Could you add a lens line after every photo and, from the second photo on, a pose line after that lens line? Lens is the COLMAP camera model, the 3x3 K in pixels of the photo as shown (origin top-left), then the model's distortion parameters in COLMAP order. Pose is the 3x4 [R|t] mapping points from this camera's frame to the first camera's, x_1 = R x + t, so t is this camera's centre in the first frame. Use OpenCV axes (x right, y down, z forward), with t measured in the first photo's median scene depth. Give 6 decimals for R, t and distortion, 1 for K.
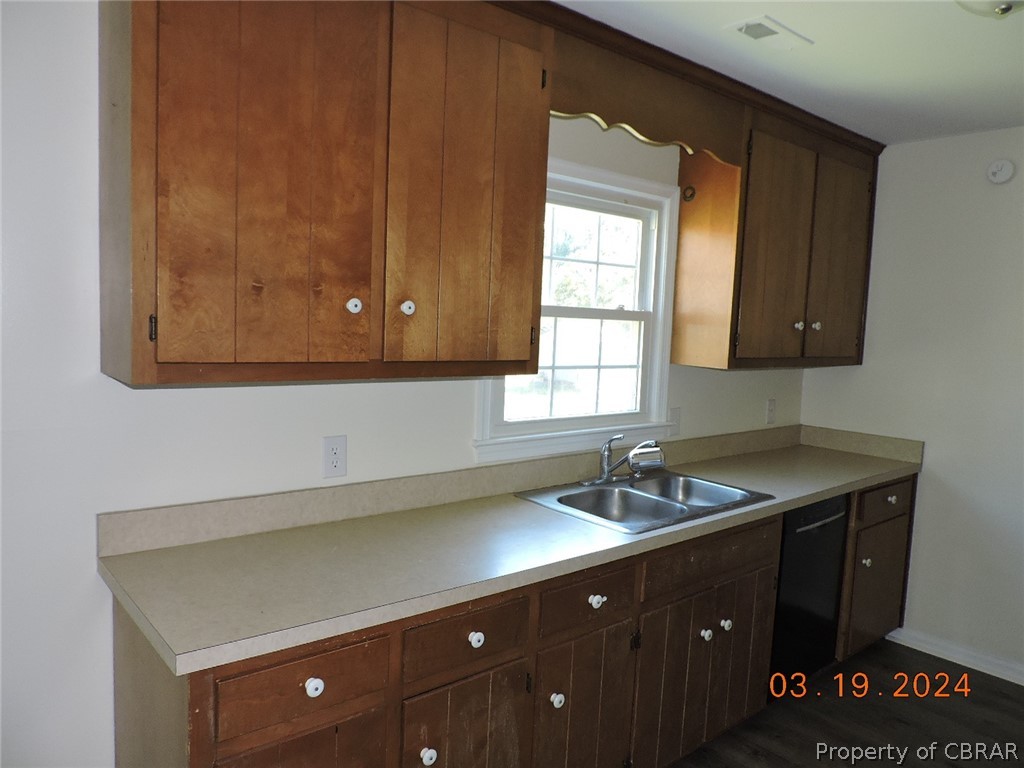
lens RADIAL K [[733.4, 0, 512.0], [0, 733.4, 384.0], [0, 0, 1]] dist [-0.055982, 0.035680]
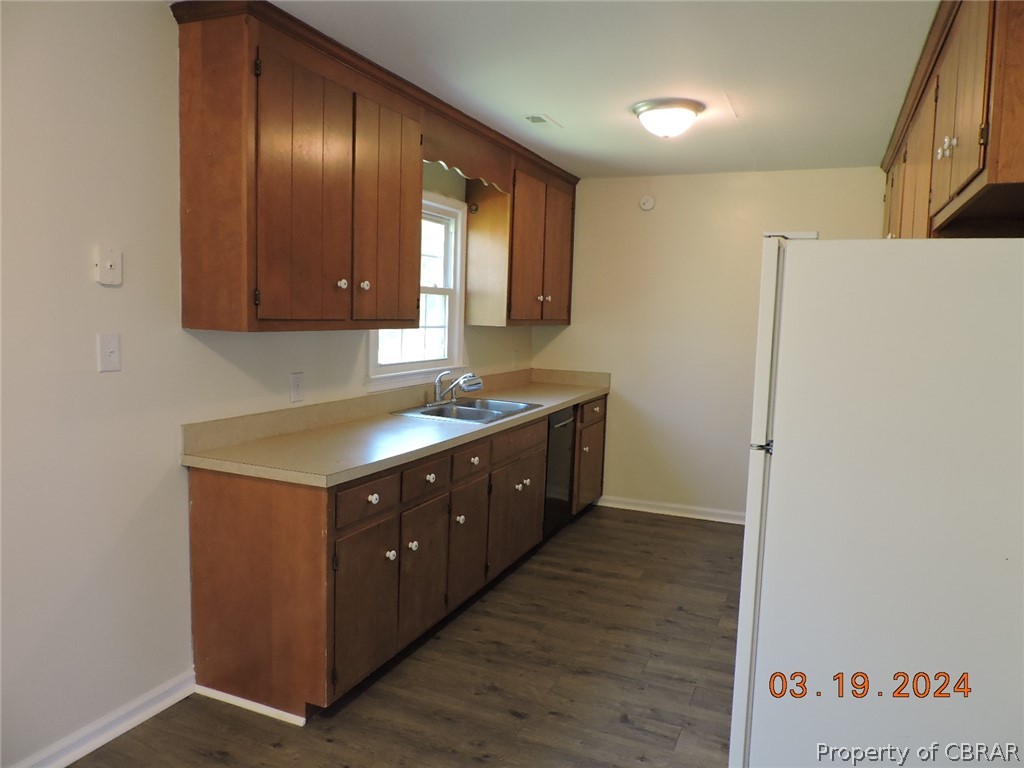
lens RADIAL K [[728.3, 0, 512.0], [0, 728.3, 384.0], [0, 0, 1]] dist [-0.081326, -0.000129]
pose [[0.895859, -0.052671, 0.441206, -0.362099], [0.039276, 0.998450, 0.039446, 0.038794], [-0.442600, -0.018009, 0.896538, -0.360661]]
